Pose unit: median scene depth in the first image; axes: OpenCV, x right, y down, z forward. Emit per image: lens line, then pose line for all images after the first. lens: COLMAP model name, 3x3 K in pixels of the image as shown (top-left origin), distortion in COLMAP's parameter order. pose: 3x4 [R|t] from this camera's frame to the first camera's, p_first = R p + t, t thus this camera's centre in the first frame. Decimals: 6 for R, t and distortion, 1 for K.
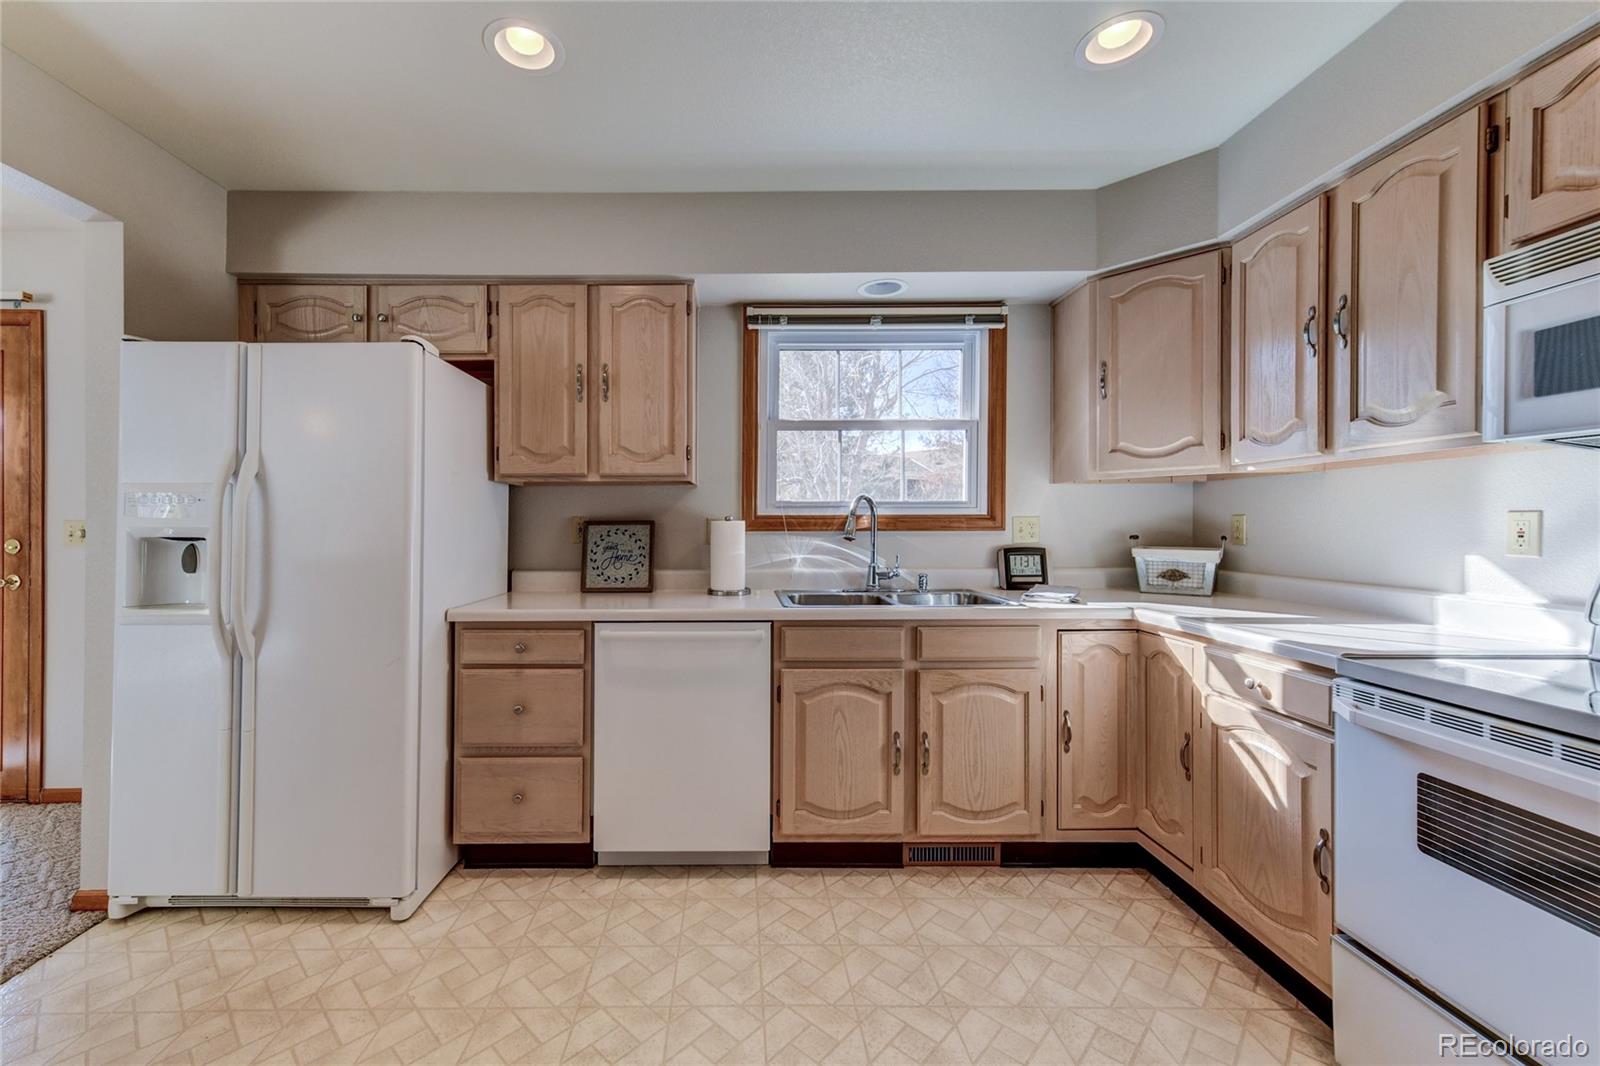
lens RADIAL K [[636.2, 0, 739.6], [0, 636.2, 518.4], [0, 0, 1]] dist [0.006947, 0.000055]
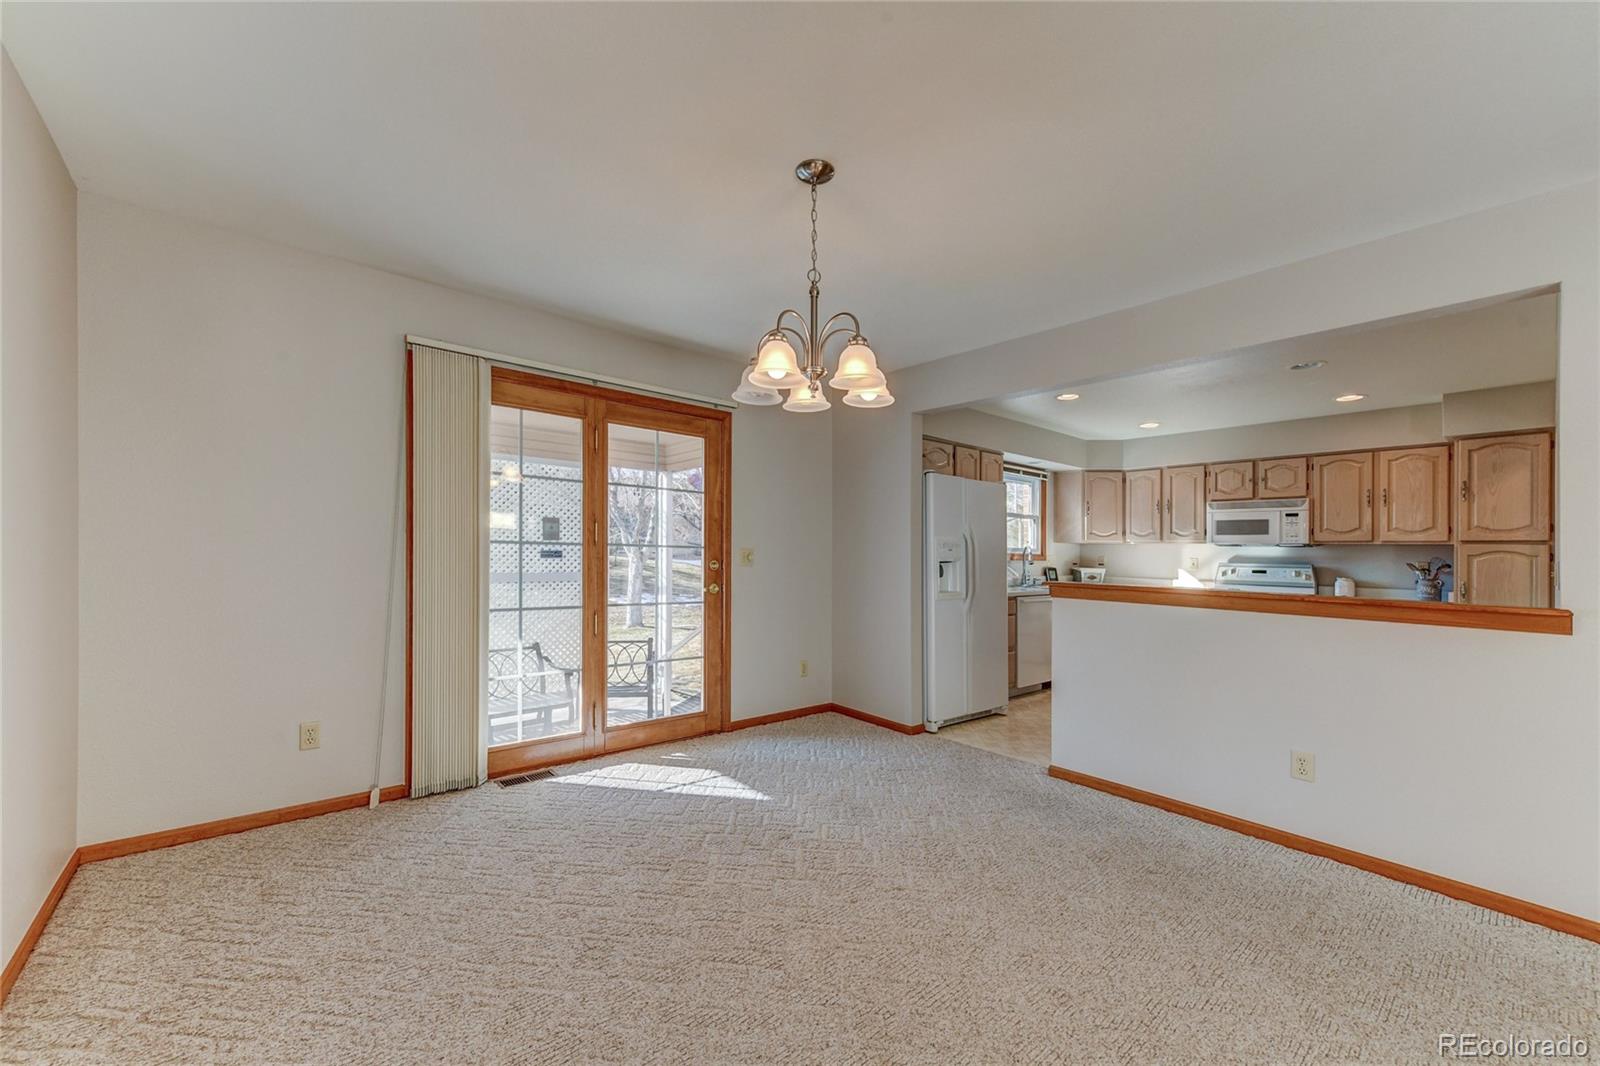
lens RADIAL K [[636.2, 0, 785.9], [0, 636.2, 530.0], [0, 0, 1]] dist [0.006947, 0.000055]
pose [[0.764978, 0.041458, 0.642721, -2.516274], [-0.029120, 0.999132, -0.029789, 0.002956], [-0.643398, 0.004072, 0.765521, -0.326938]]
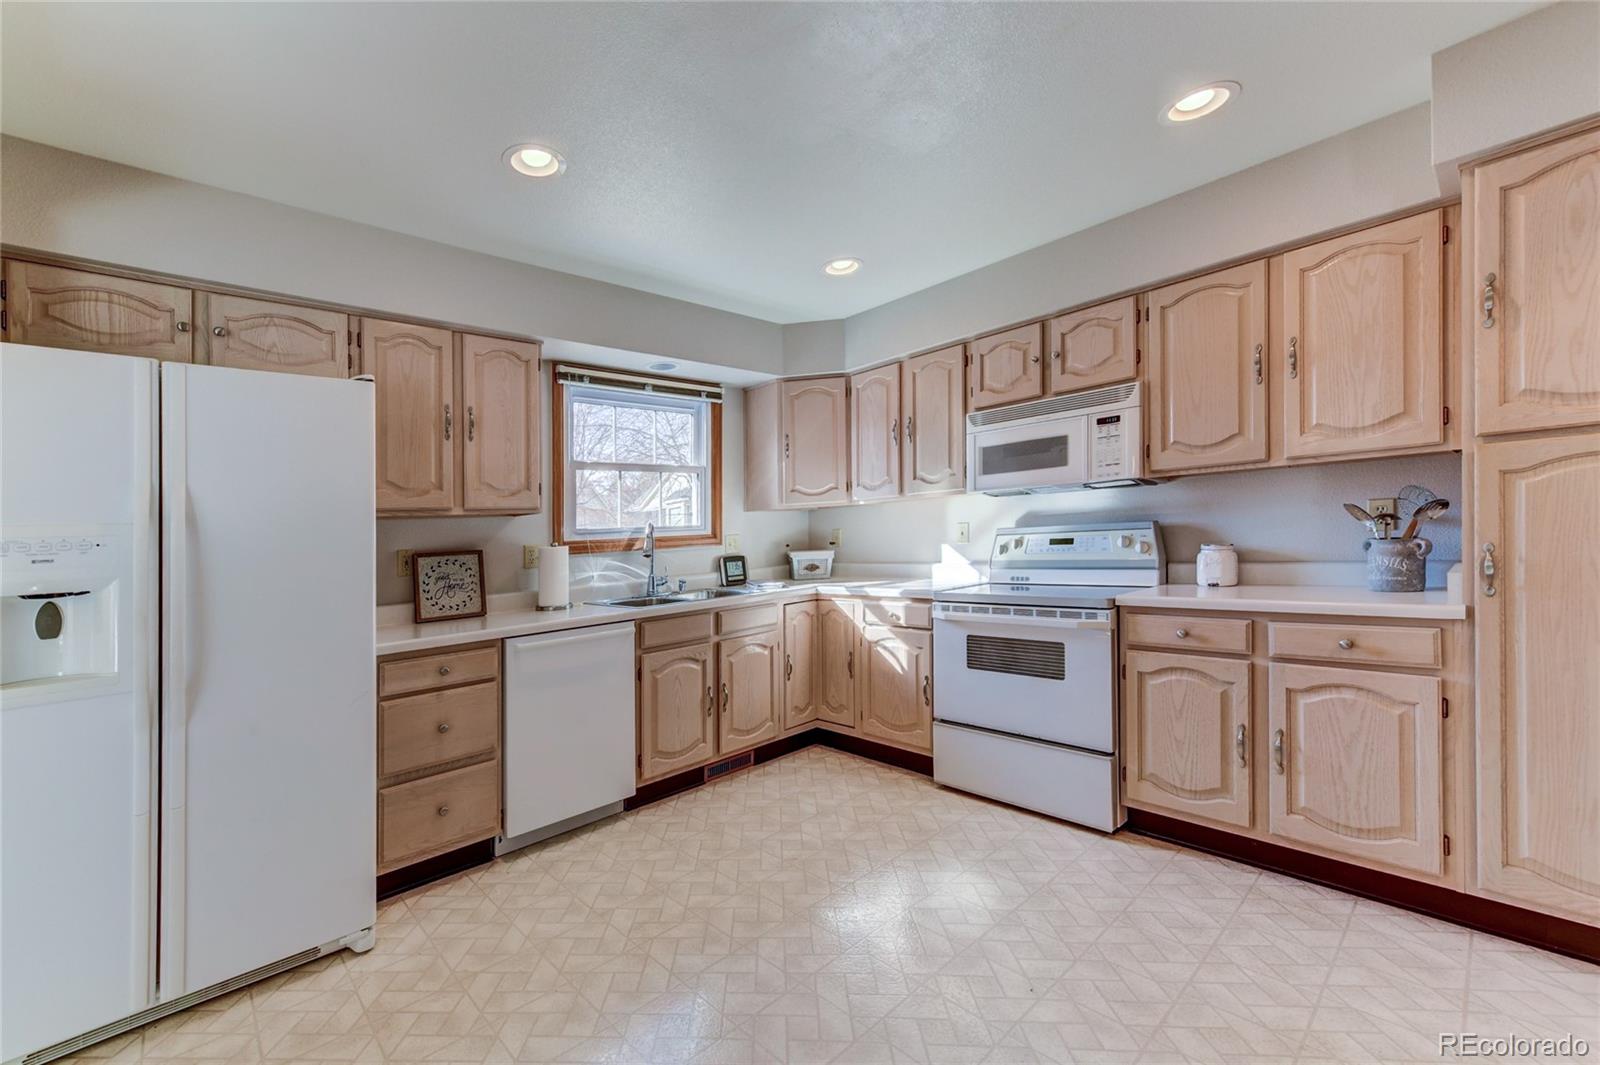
lens RADIAL K [[631.6, 0, 744.4], [0, 631.6, 558.0], [0, 0, 1]] dist [-0.001221, -0.000848]
pose [[0.757421, -0.057642, 0.650377, -0.595163], [0.041914, 0.998333, 0.039667, -0.007522], [-0.651580, -0.002784, 0.758575, -0.129413]]
